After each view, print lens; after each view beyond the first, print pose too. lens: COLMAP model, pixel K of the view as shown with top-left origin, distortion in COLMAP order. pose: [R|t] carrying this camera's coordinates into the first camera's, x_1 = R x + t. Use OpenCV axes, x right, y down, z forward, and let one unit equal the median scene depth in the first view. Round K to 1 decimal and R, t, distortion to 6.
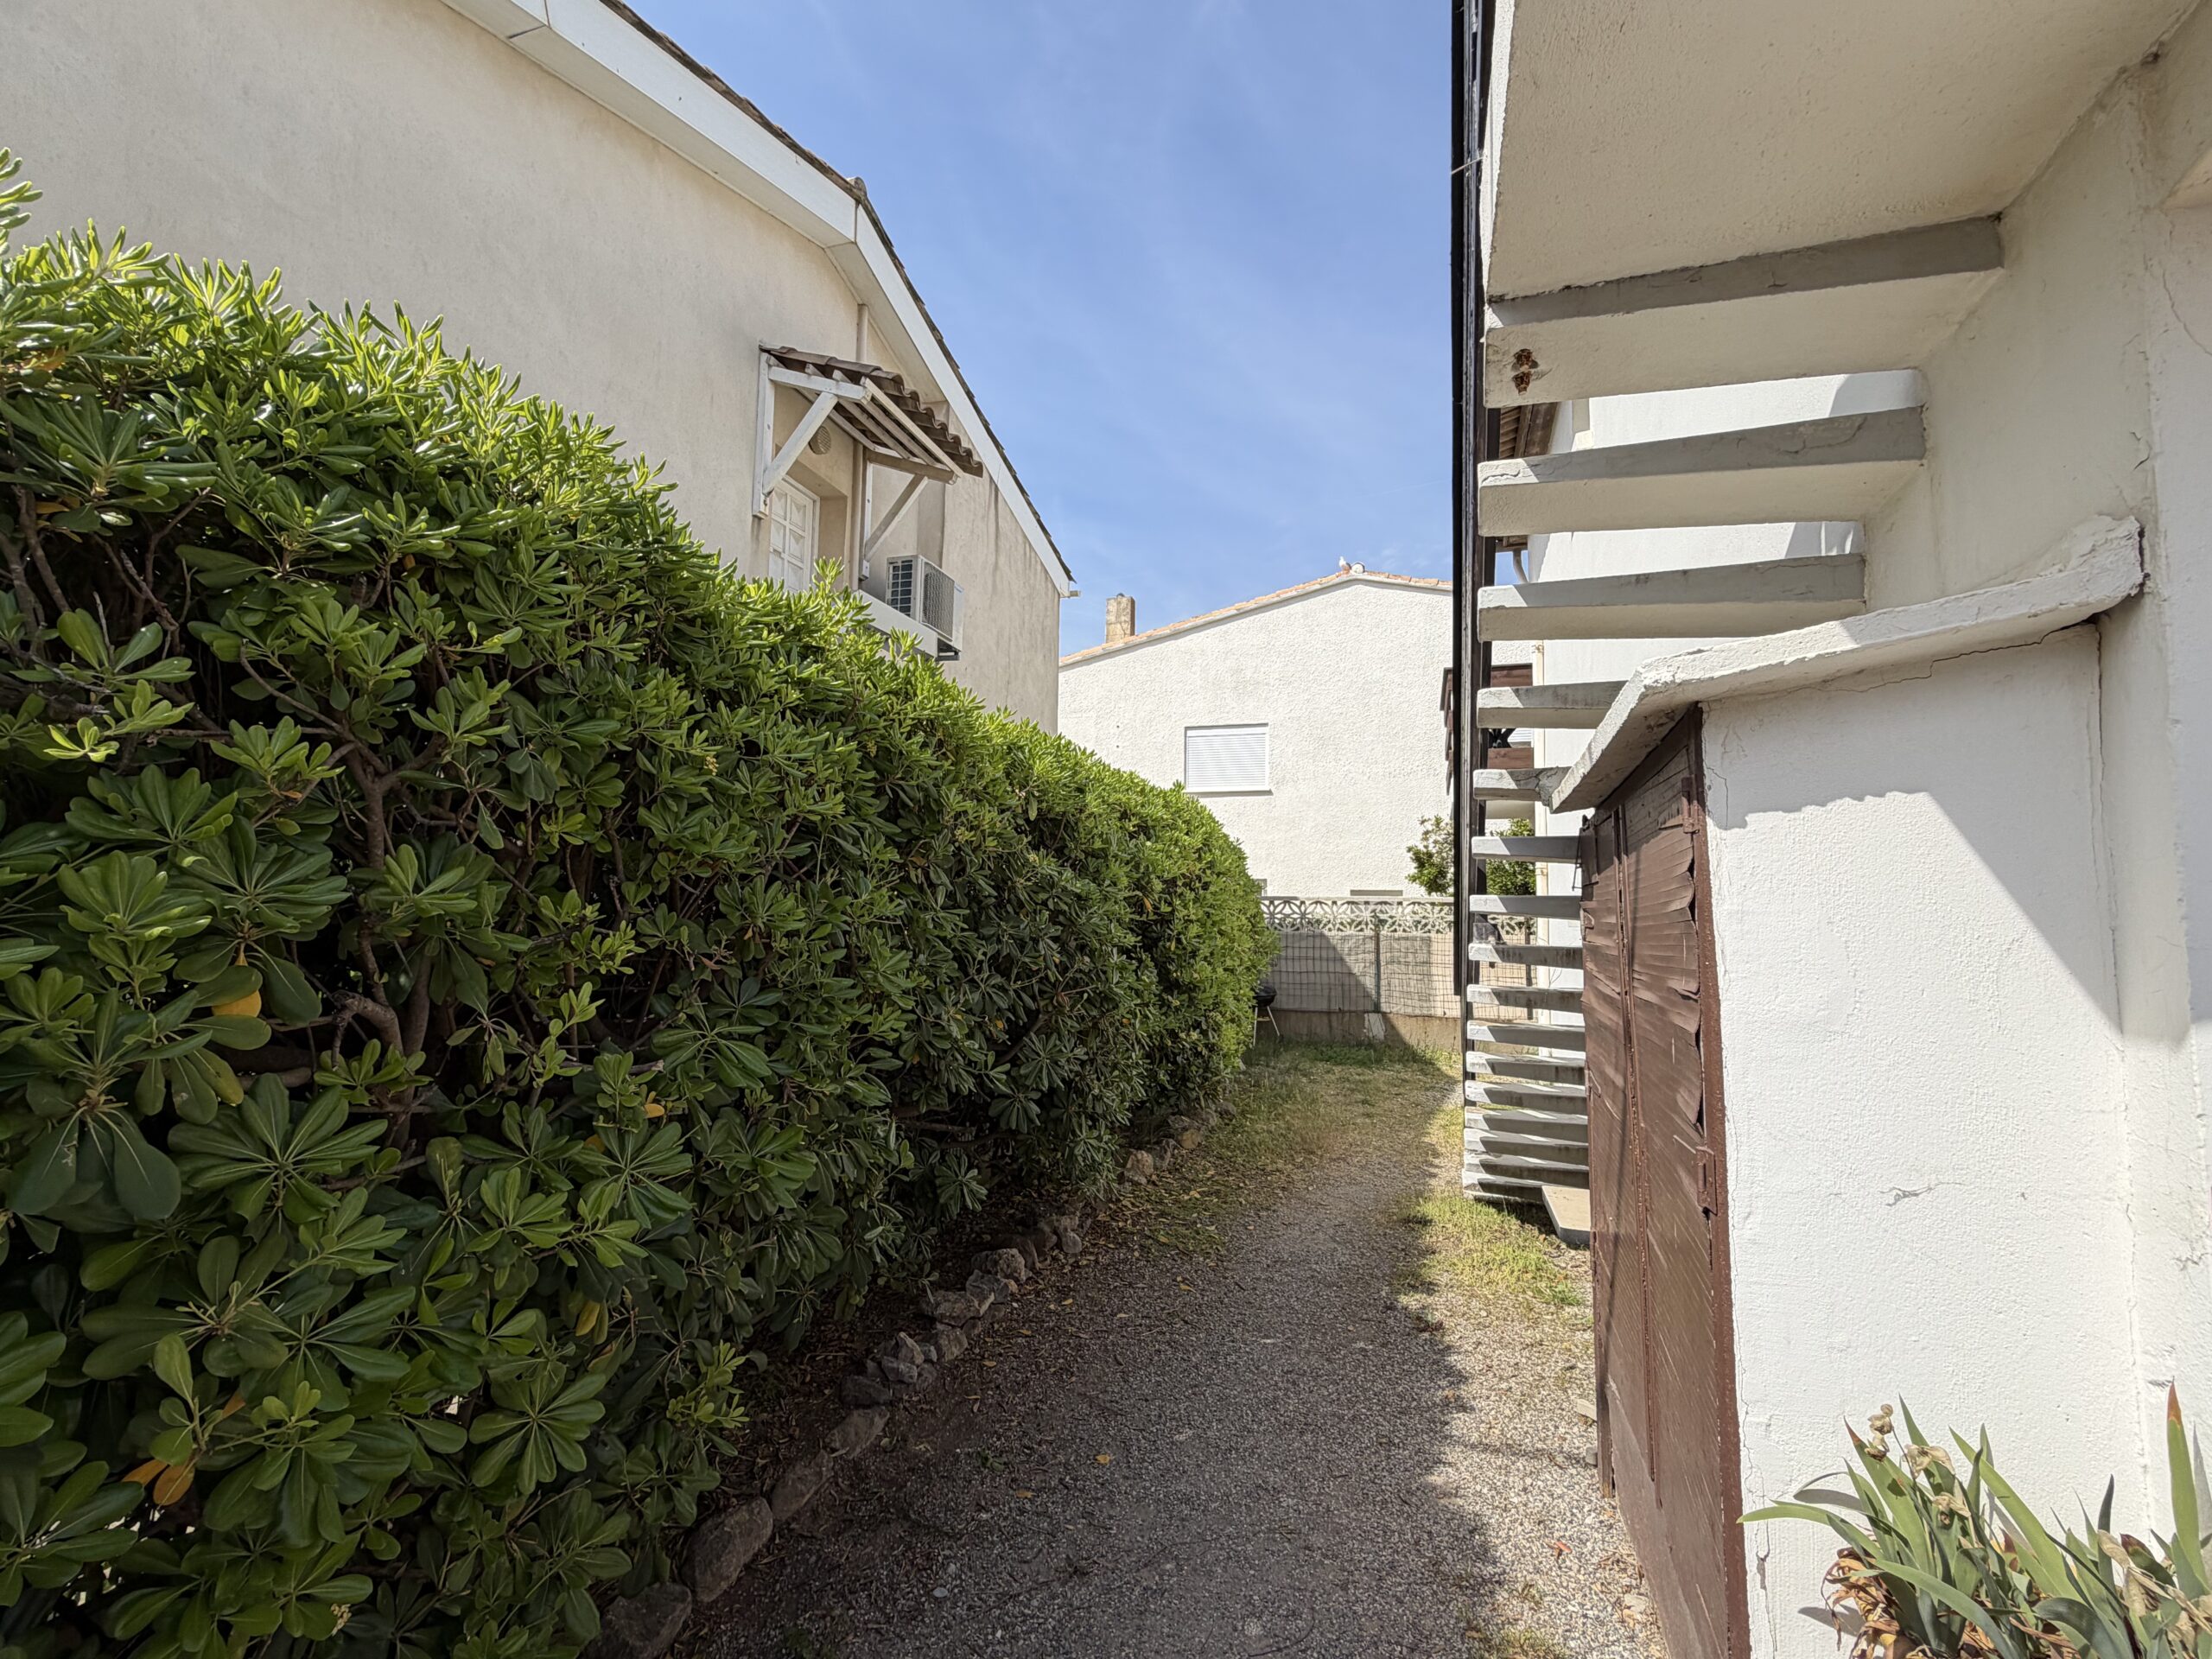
lens RADIAL K [[1047.5, 0, 1105.7], [0, 1047.5, 831.4], [0, 0, 1]] dist [-0.004511, 0.002133]
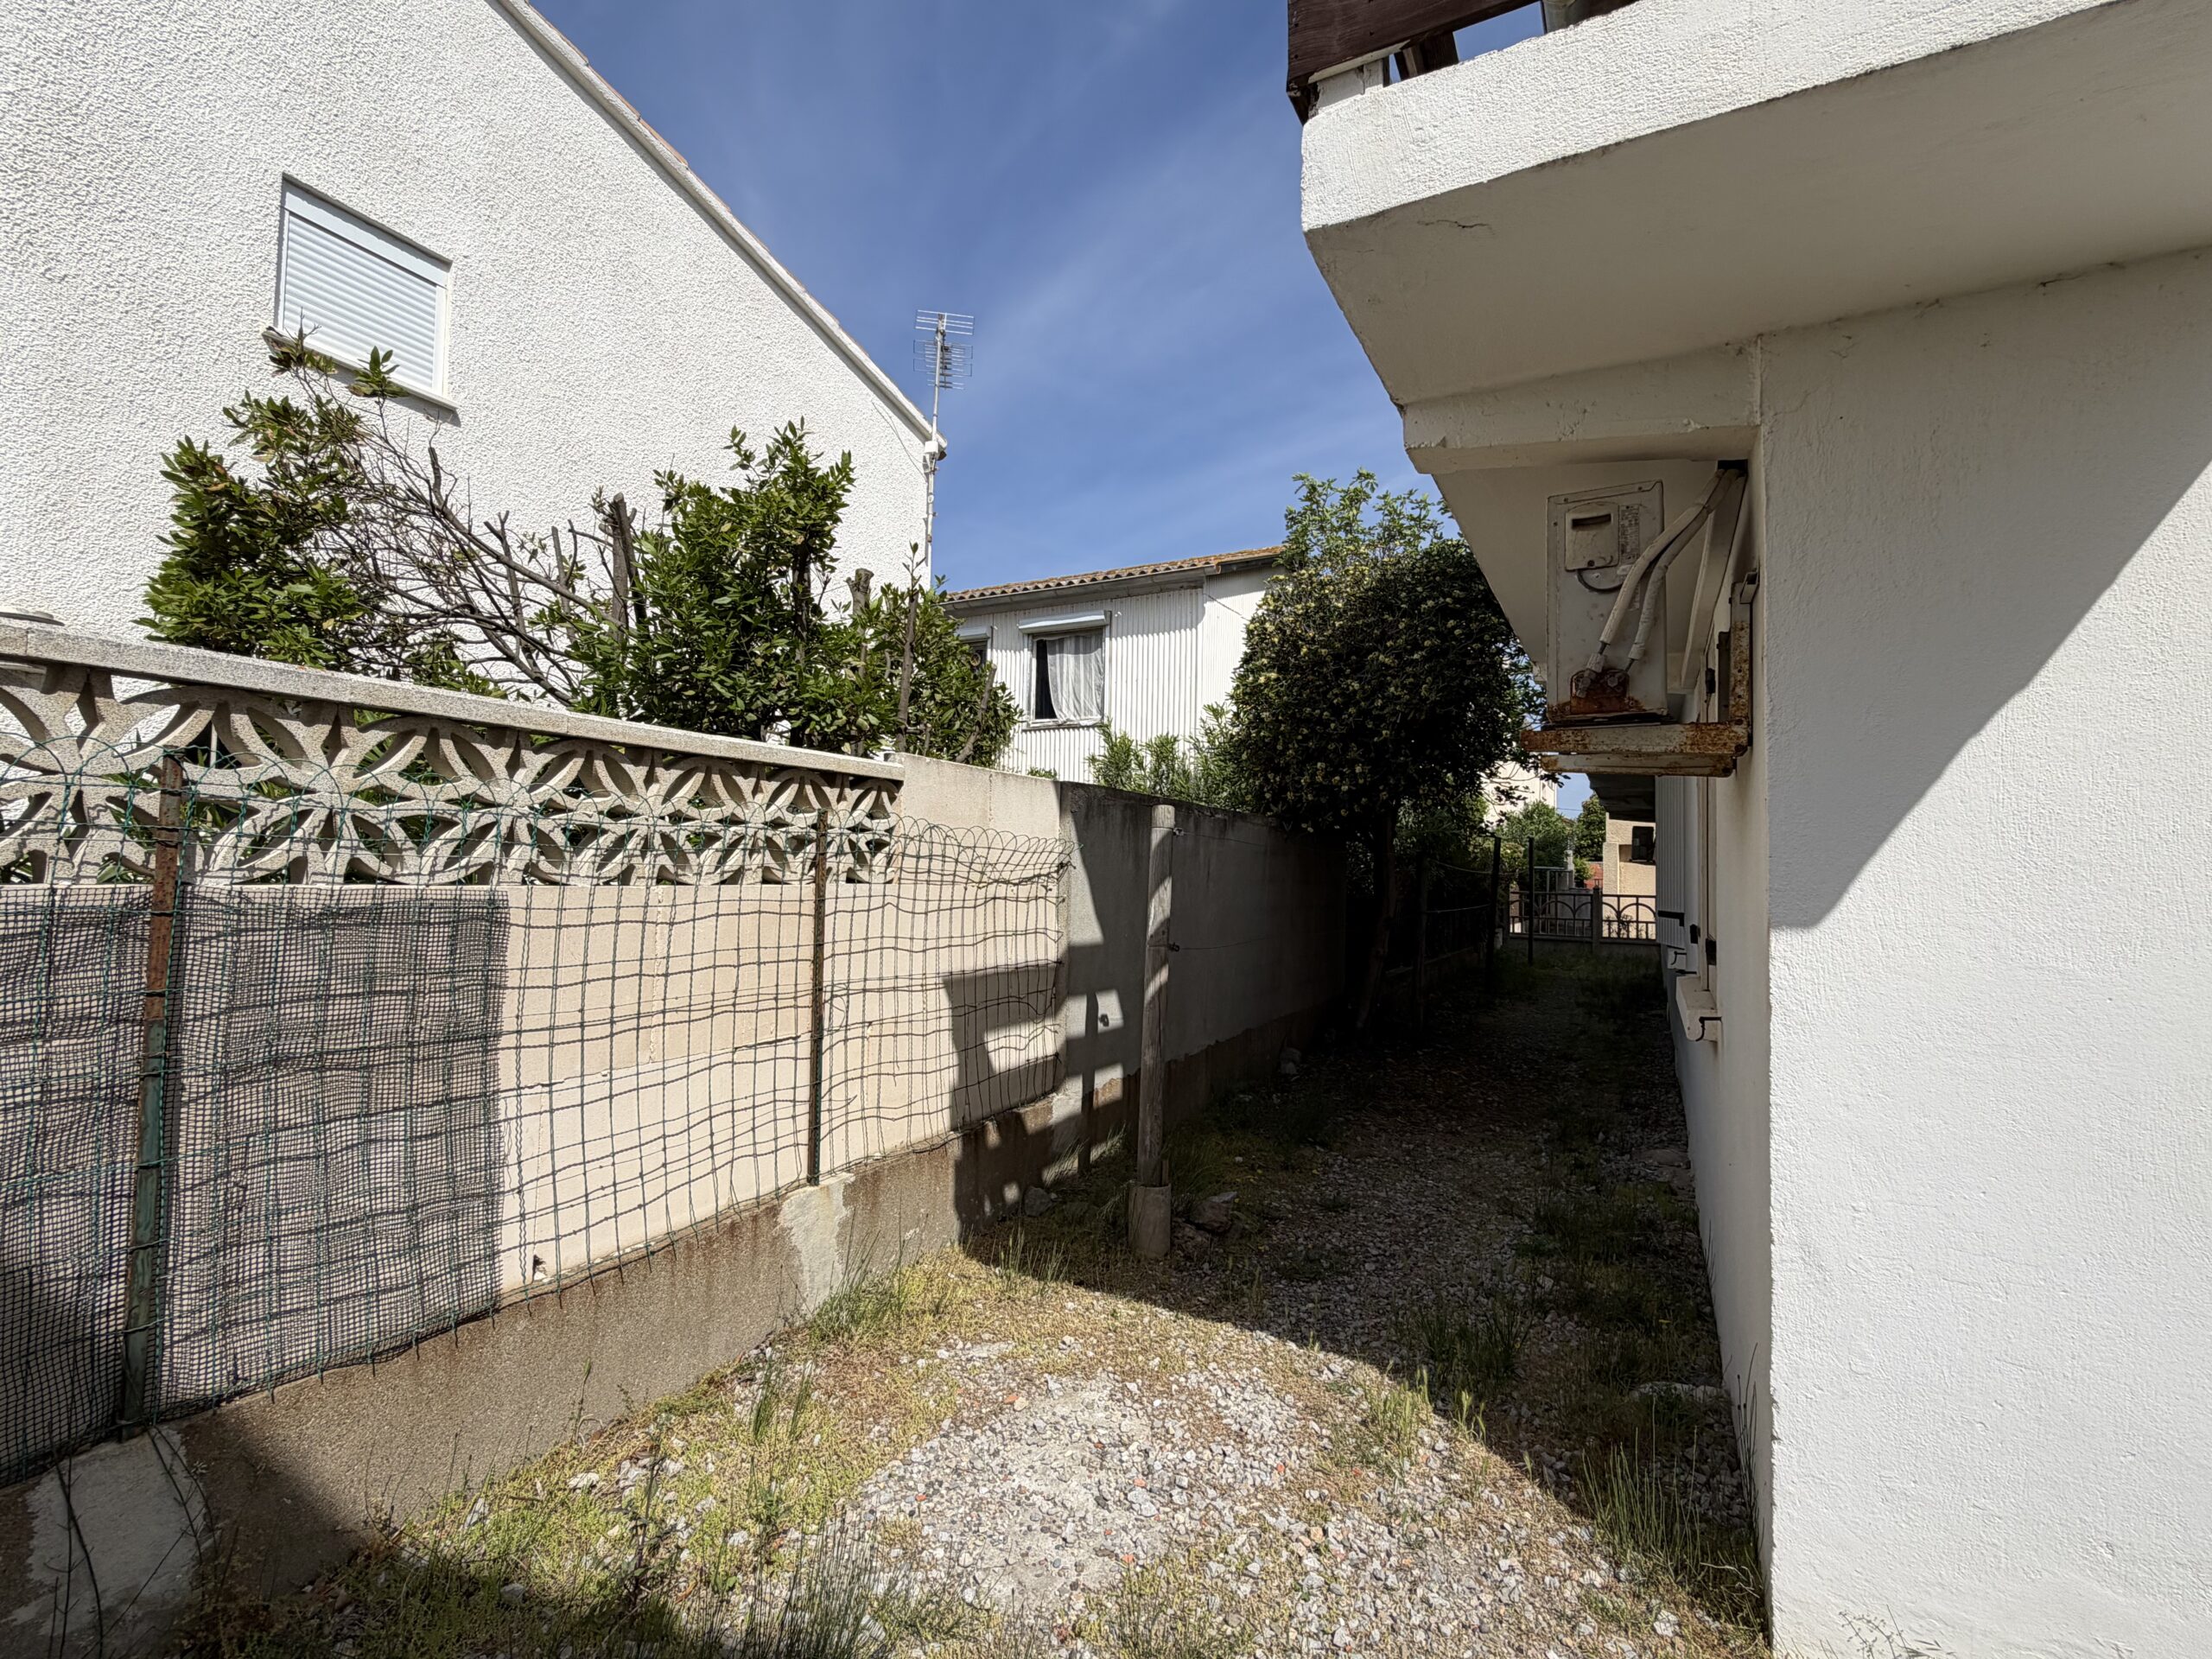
lens RADIAL K [[1047.5, 0, 1104.0], [0, 1047.5, 830.5], [0, 0, 1]] dist [-0.004511, 0.002133]
pose [[0.163471, 0.025053, 0.986230, 0.134320], [-0.106033, 0.994333, -0.007683, 0.075986], [-0.980833, -0.103317, 0.165201, 0.848865]]
